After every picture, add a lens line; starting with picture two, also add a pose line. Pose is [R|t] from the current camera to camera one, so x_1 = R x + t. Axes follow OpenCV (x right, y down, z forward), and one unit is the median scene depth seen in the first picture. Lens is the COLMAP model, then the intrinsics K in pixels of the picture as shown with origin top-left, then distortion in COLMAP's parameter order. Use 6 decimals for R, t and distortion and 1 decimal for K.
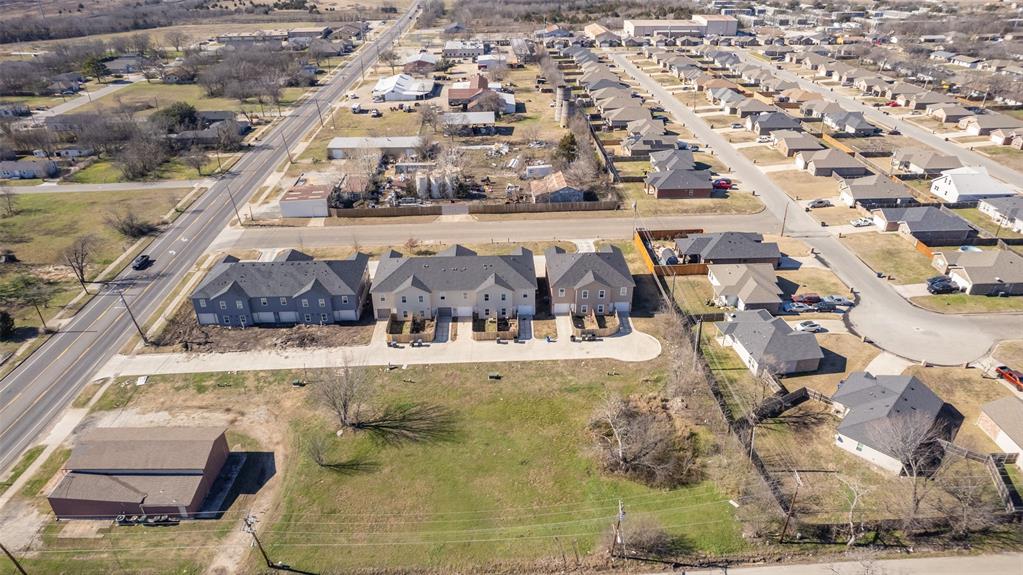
lens RADIAL K [[654.2, 0, 512.3], [0, 654.2, 294.1], [0, 0, 1]] dist [-0.073501, 0.063615]
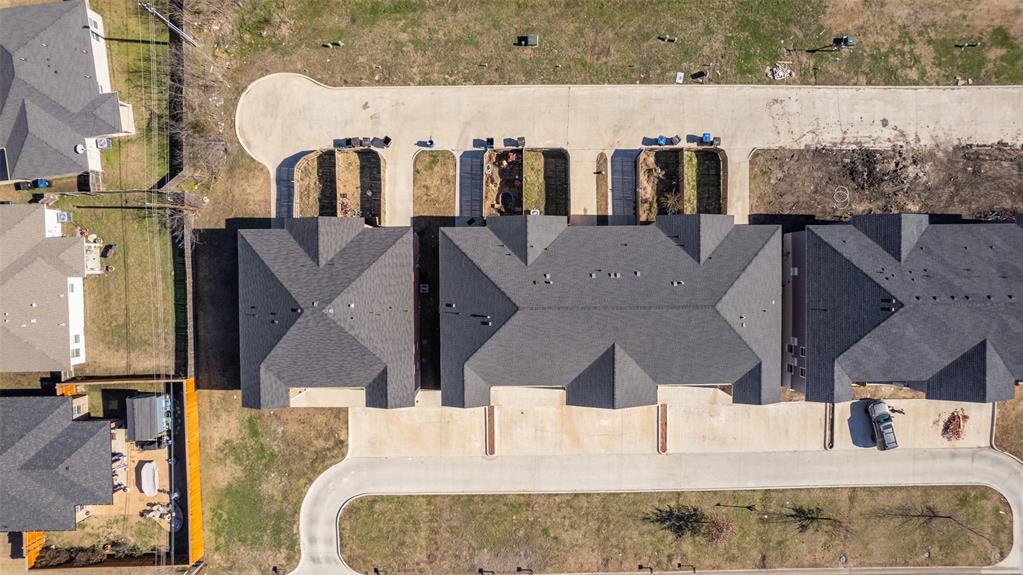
lens RADIAL K [[654.2, 0, 521.7], [0, 654.2, 286.9], [0, 0, 1]] dist [-0.073501, 0.063615]
pose [[-0.999667, -0.025625, 0.002872, -0.019350], [0.015468, -0.506803, 0.861923, -0.338670], [-0.020631, 0.861681, 0.507031, 0.594915]]
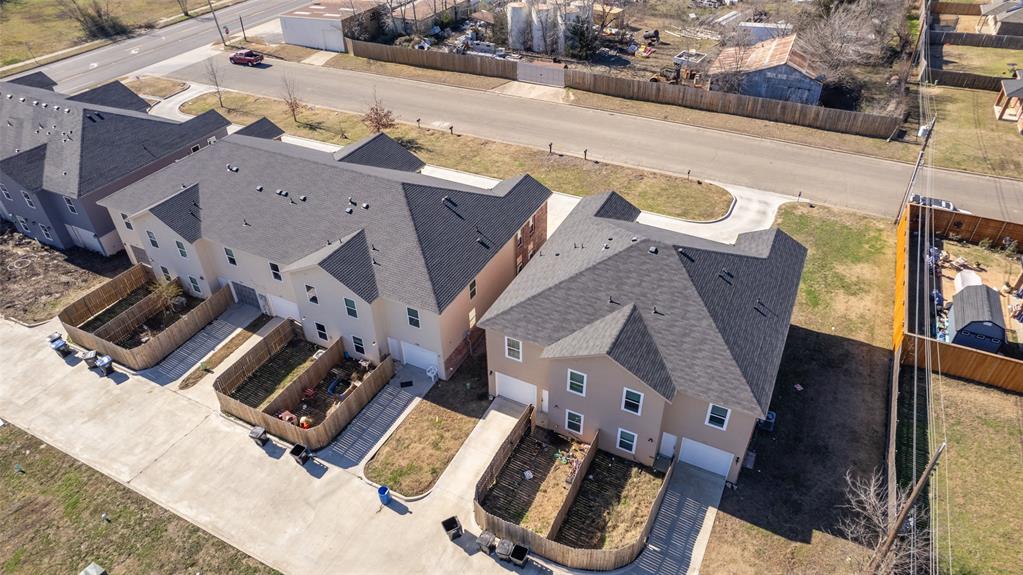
lens RADIAL K [[654.2, 0, 510.8], [0, 654.2, 293.2], [0, 0, 1]] dist [-0.073501, 0.063615]
pose [[0.876558, 0.288884, -0.384957, 0.139862], [-0.226958, 0.953422, 0.198687, -0.066253], [0.424424, -0.086791, 0.901294, 0.552766]]
